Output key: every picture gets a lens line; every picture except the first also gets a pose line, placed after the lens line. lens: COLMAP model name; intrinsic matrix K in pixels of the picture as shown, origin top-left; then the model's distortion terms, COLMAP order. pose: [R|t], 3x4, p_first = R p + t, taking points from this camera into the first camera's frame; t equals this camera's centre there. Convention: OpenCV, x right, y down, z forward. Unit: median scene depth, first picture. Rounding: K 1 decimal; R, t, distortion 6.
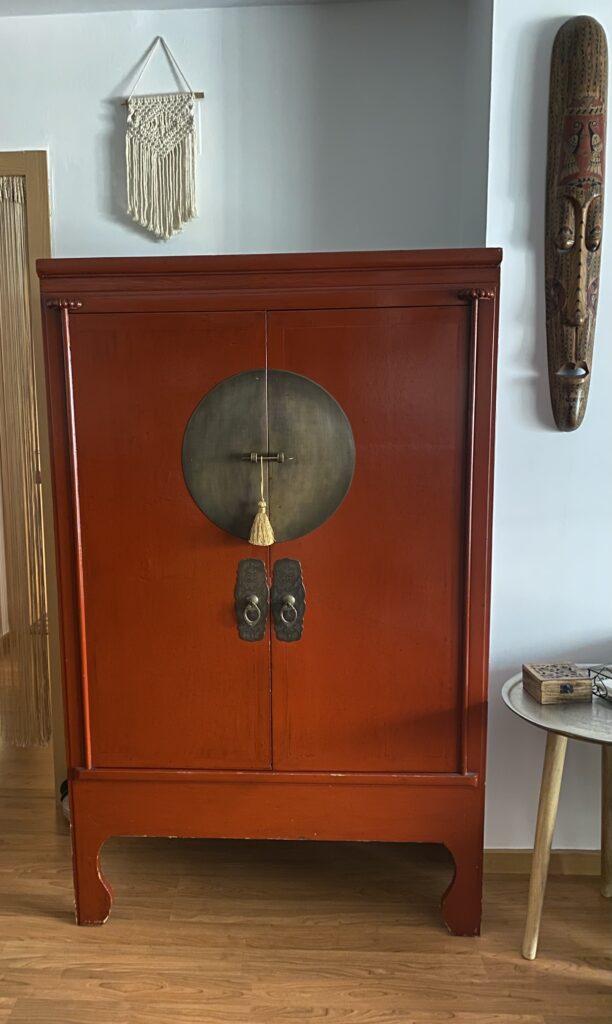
lens RADIAL K [[764.5, 0, 305.2], [0, 764.5, 512.1], [0, 0, 1]] dist [-0.001594, 0.001121]
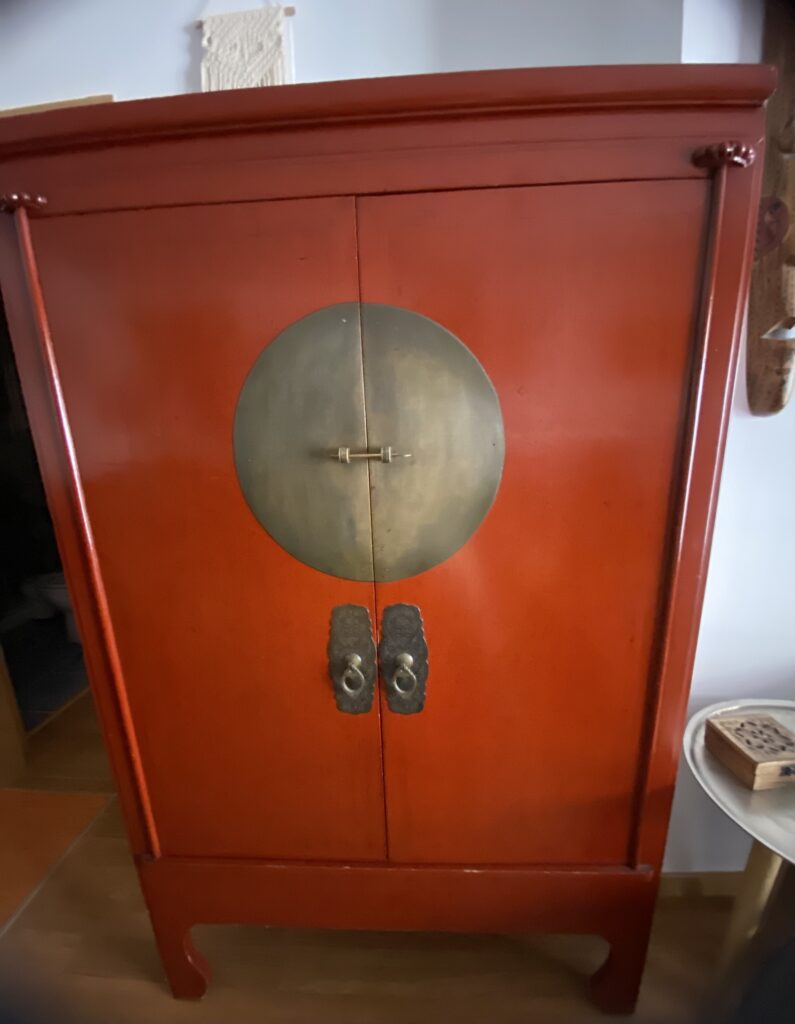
lens RADIAL K [[415.2, 0, 411.1], [0, 415.2, 528.4], [0, 0, 1]] dist [-0.009658, -0.000558]
pose [[0.999263, -0.011730, -0.036563, -0.000355], [0.014806, 0.996269, 0.085024, -0.037782], [0.035429, -0.085502, 0.995708, 0.627920]]
